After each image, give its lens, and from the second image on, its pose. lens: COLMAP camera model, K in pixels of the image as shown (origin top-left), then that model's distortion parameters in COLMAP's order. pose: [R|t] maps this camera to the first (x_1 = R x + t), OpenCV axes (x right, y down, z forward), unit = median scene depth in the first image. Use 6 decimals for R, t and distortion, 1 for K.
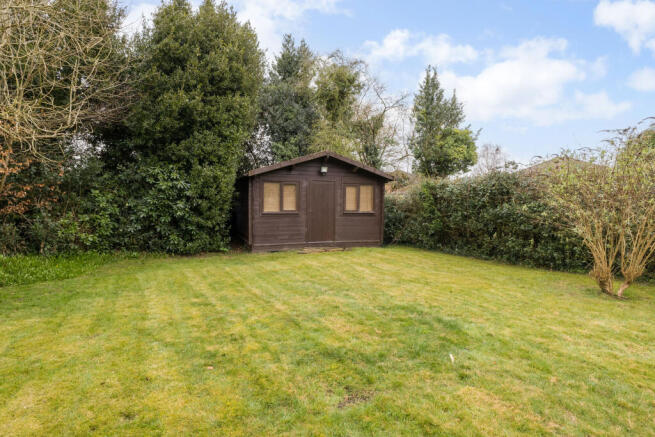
lens RADIAL K [[363.2, 0, 325.2], [0, 363.2, 237.6], [0, 0, 1]] dist [0.008038, 0.000812]
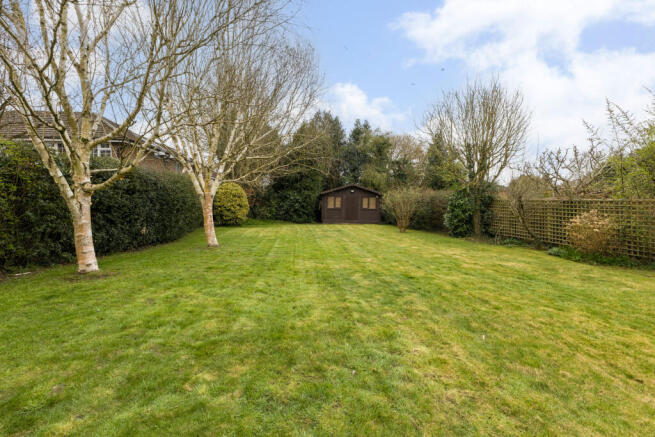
lens RADIAL K [[321.1, 0, 325.3], [0, 321.1, 218.6], [0, 0, 1]] dist [-0.002570, -0.000960]
pose [[0.934882, 0.028234, -0.353835, 0.605237], [-0.045046, 0.998209, -0.039368, 0.092873], [0.352090, 0.052744, 0.934479, -1.090288]]
